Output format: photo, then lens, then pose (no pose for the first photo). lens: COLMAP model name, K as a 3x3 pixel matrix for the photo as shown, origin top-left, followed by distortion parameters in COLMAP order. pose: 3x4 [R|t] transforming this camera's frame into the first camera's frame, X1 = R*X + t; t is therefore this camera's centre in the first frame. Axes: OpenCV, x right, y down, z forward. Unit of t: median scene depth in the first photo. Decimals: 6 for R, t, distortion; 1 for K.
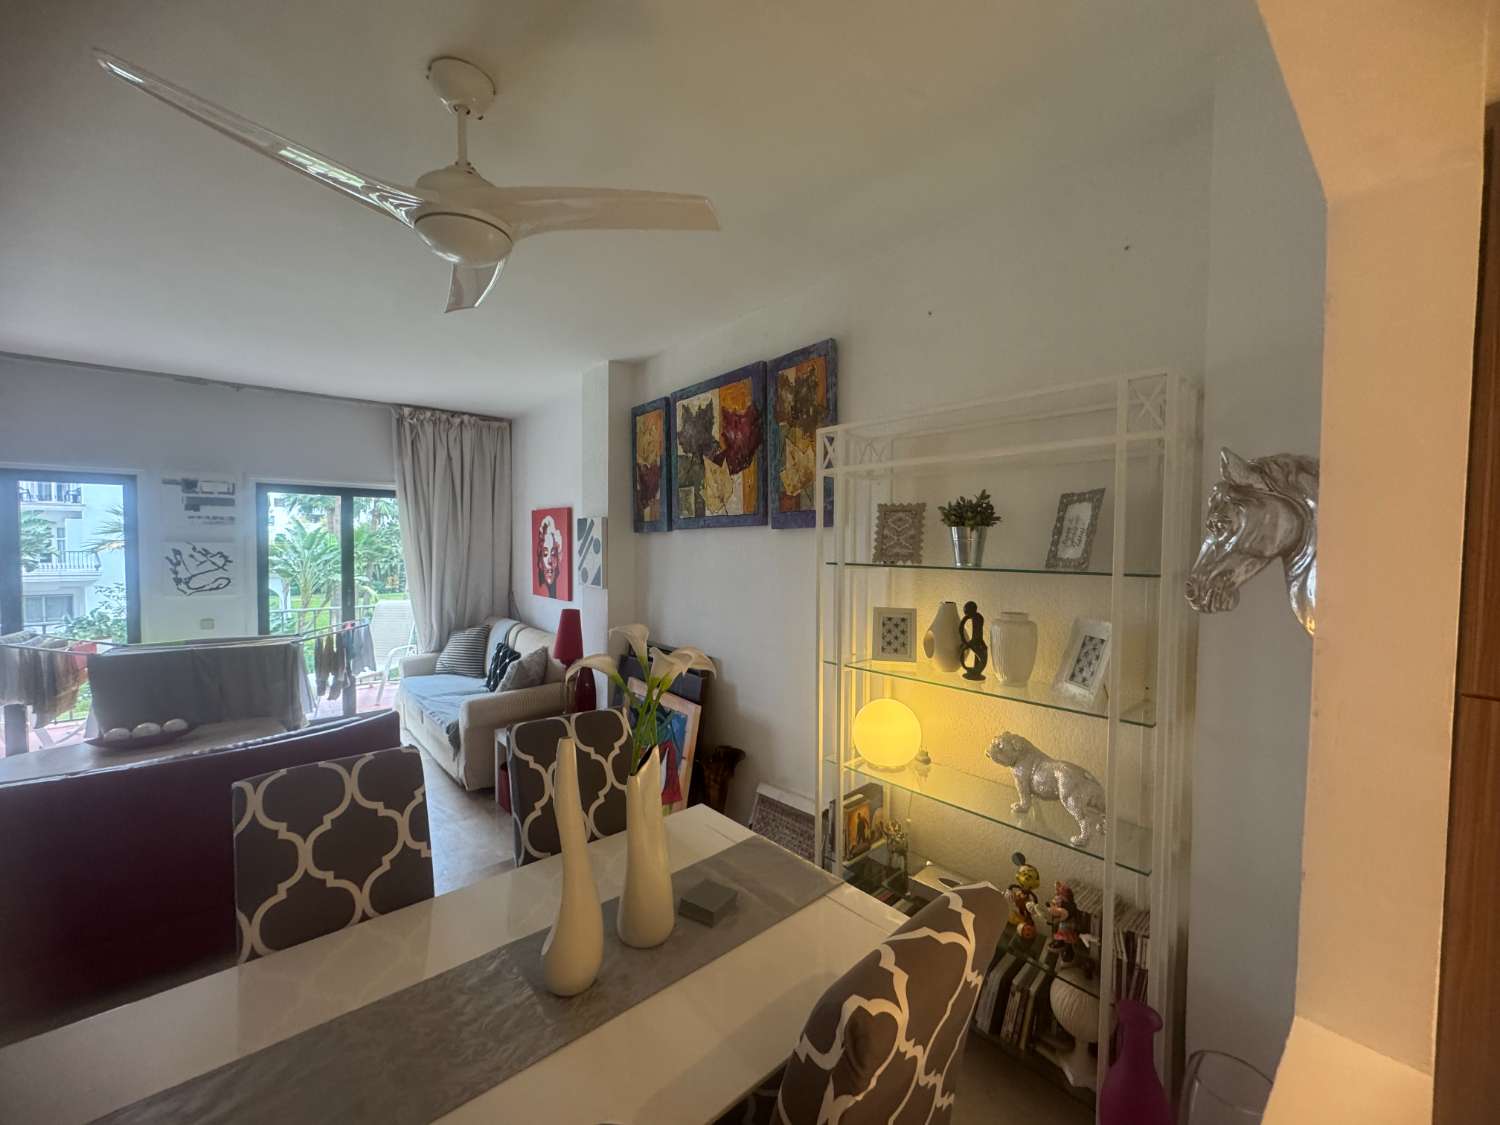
lens RADIAL K [[595.1, 0, 749.4], [0, 595.1, 564.3], [0, 0, 1]] dist [-0.003782, 0.000436]
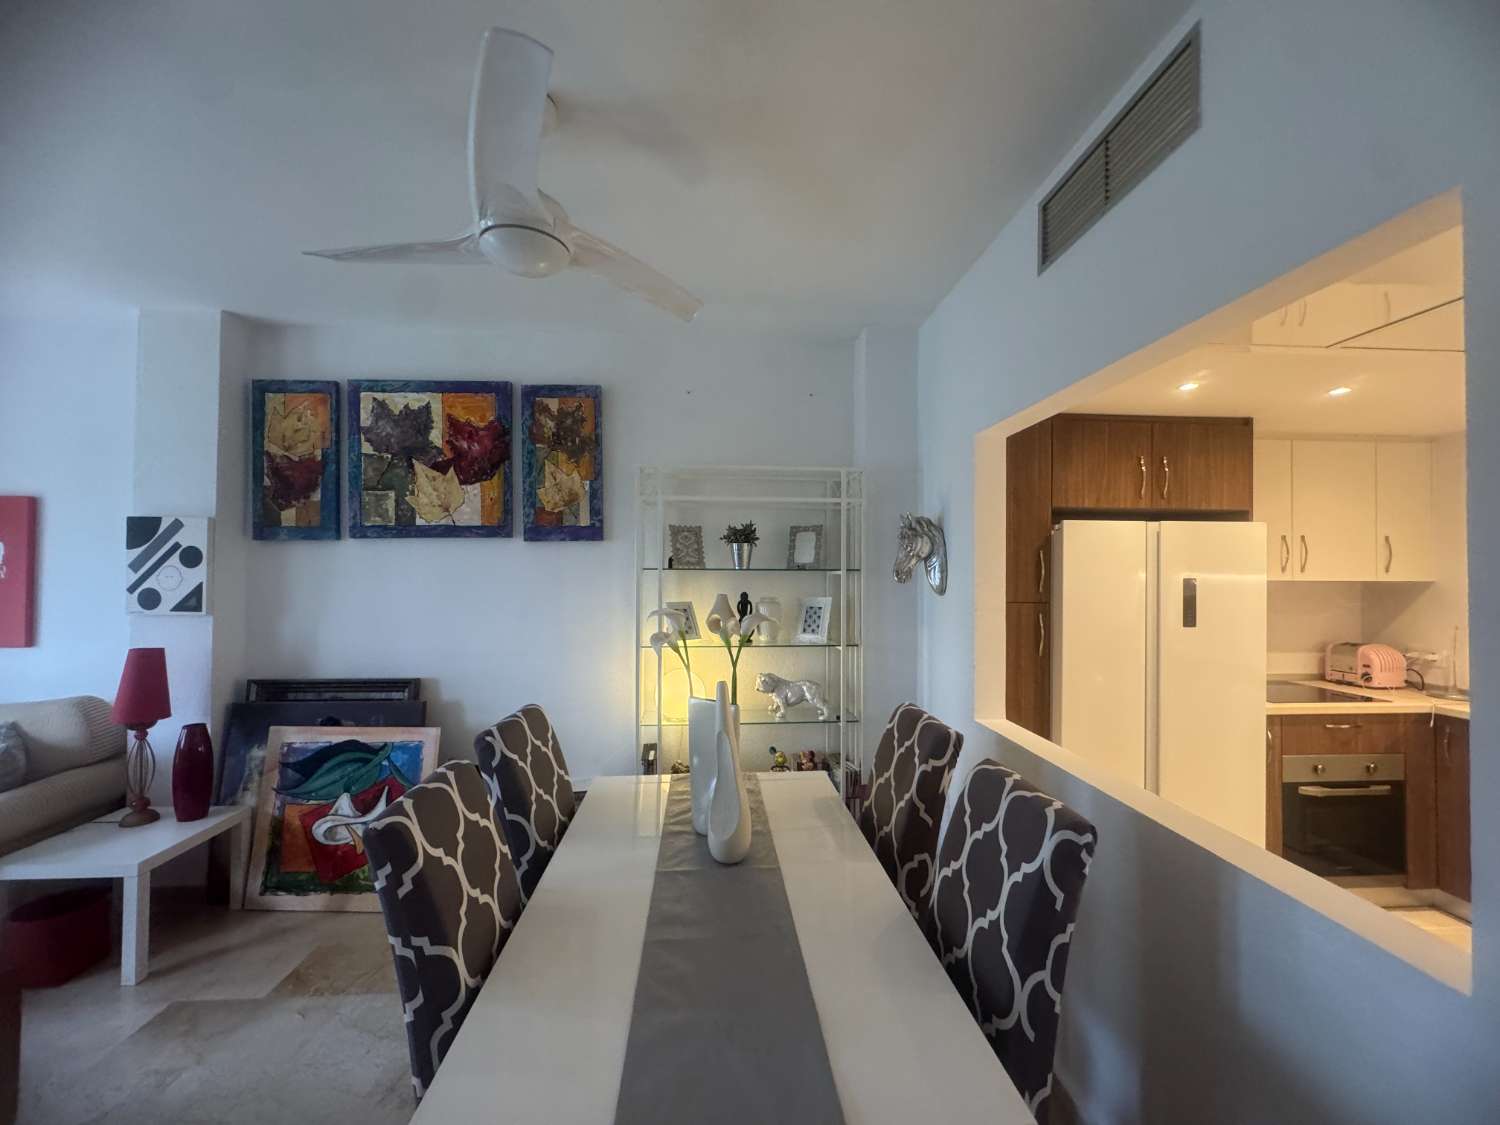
lens RADIAL K [[595.1, 0, 748.0], [0, 595.1, 563.0], [0, 0, 1]] dist [-0.003782, 0.000436]
pose [[0.601064, 0.008290, 0.799158, -0.483610], [0.027839, 0.999122, -0.031303, 0.020538], [-0.798716, 0.041063, 0.600305, 0.036595]]
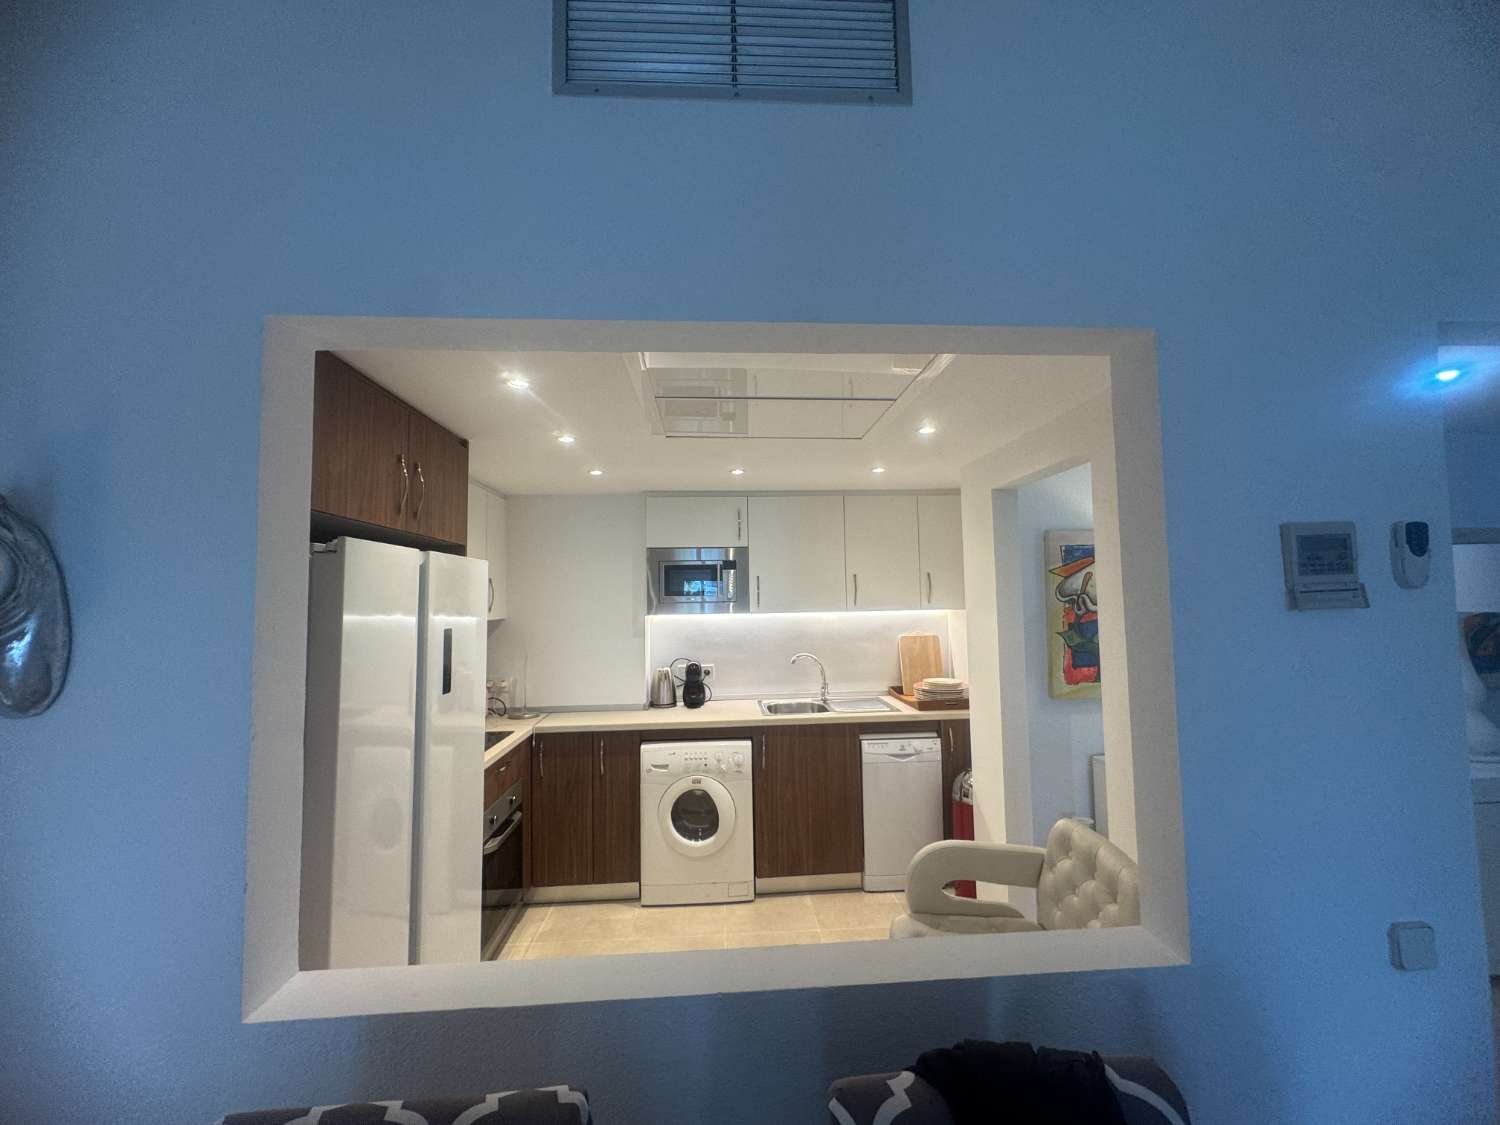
lens RADIAL K [[595.1, 0, 749.9], [0, 595.1, 561.9], [0, 0, 1]] dist [-0.003782, 0.000436]
pose [[-0.803520, 0.040908, 0.593871, -0.125333], [0.029866, 0.999150, -0.028415, -0.007364], [-0.594529, -0.005095, -0.804058, 0.329598]]
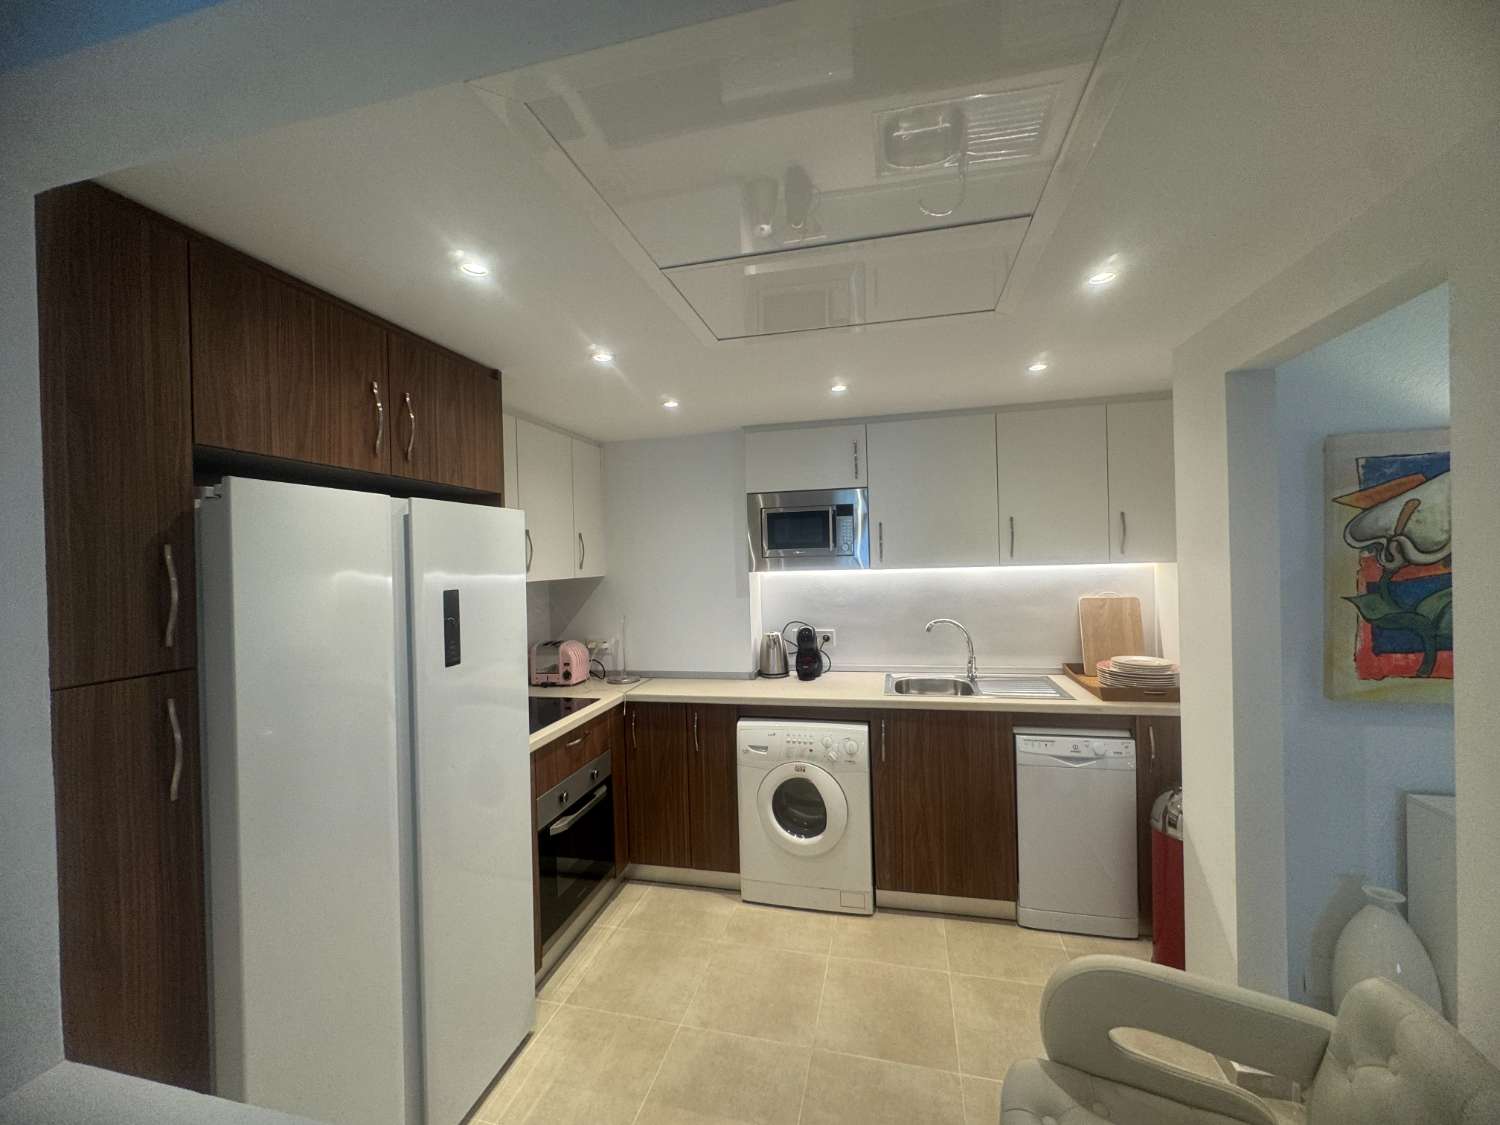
lens RADIAL K [[595.1, 0, 749.6], [0, 595.1, 562.7], [0, 0, 1]] dist [-0.003782, 0.000436]
pose [[-0.592477, 0.001408, 0.805586, -0.082846], [0.051080, 0.998052, 0.035823, 0.004737], [-0.803967, 0.062373, -0.591394, 0.131421]]
